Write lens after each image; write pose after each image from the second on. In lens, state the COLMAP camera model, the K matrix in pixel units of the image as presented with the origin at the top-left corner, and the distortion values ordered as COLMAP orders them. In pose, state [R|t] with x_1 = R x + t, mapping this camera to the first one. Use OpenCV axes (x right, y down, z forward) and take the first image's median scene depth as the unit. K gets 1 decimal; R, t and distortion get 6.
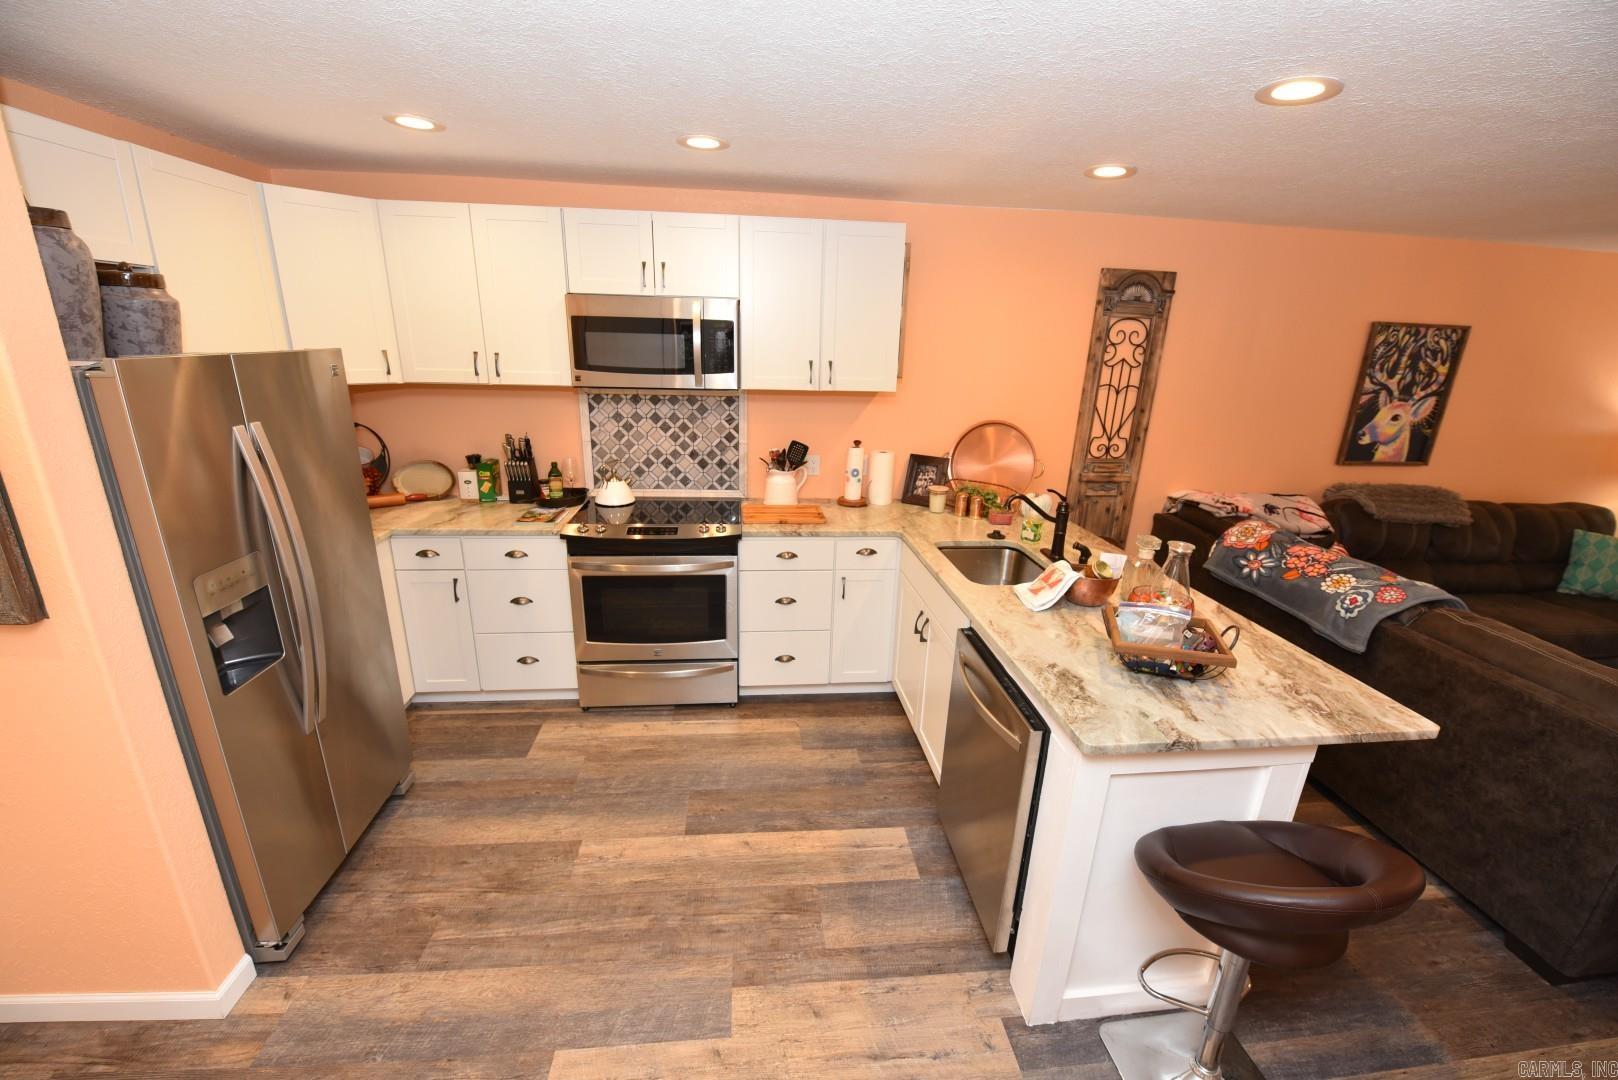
lens RADIAL K [[642.0, 0, 805.5], [0, 642.0, 536.9], [0, 0, 1]] dist [-0.017377, -0.001672]
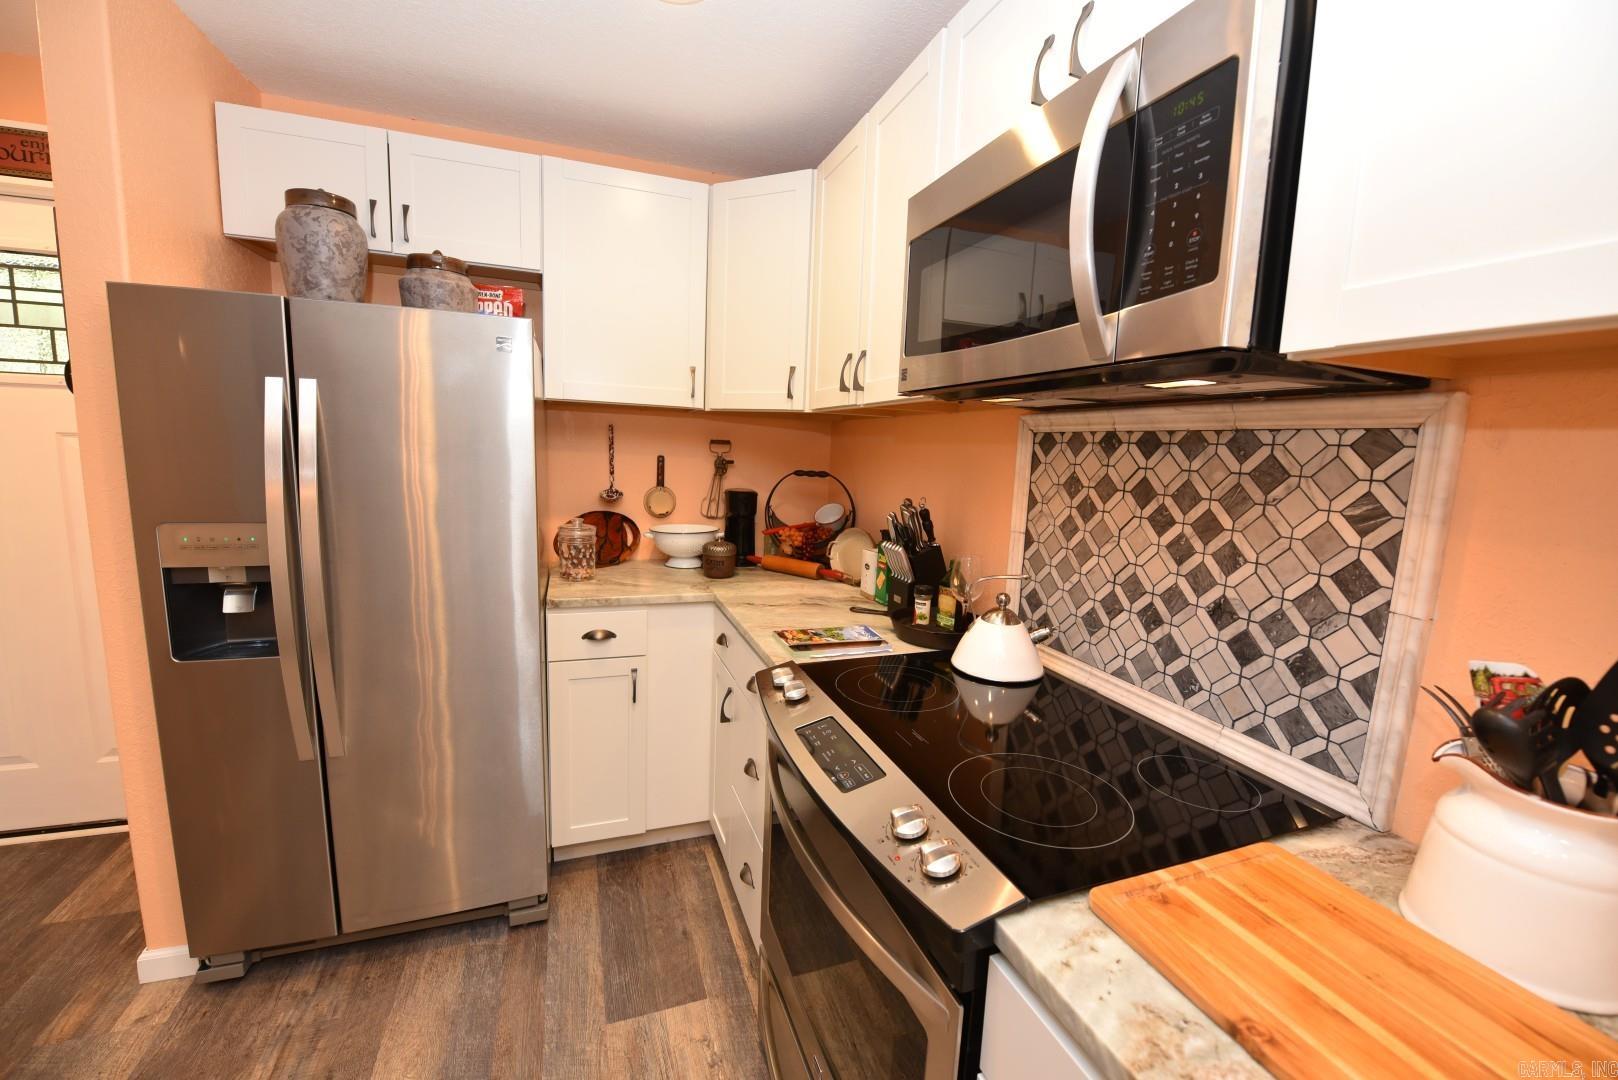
lens RADIAL K [[642.0, 0, 813.3], [0, 642.0, 541.1], [0, 0, 1]] dist [-0.017377, -0.001672]
pose [[0.255796, 0.120627, -0.959175, 0.075348], [-0.317635, 0.947587, 0.034462, -0.109613], [0.913059, 0.295852, 0.280704, 0.722413]]
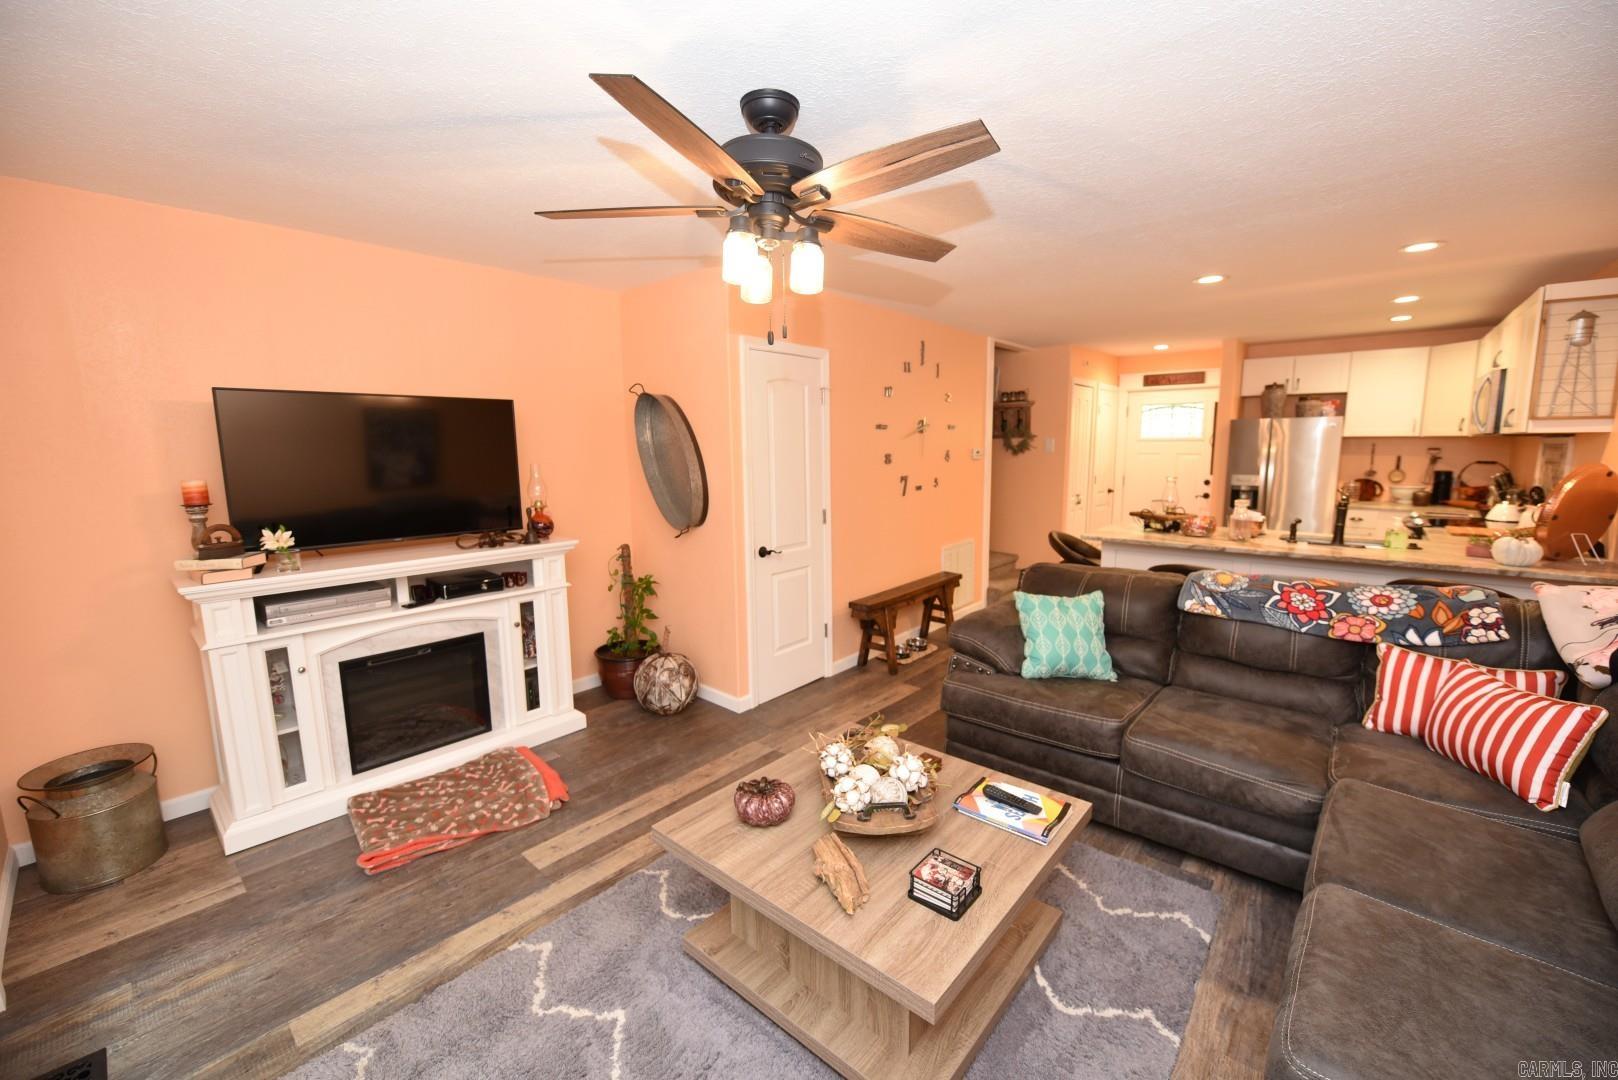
lens RADIAL K [[642.0, 0, 802.7], [0, 642.0, 538.0], [0, 0, 1]] dist [-0.017377, -0.001672]
pose [[-0.723791, 0.076929, -0.685718, 1.644070], [-0.215898, 0.918621, 0.330943, -0.133385], [0.655374, 0.387579, -0.648281, 0.875112]]
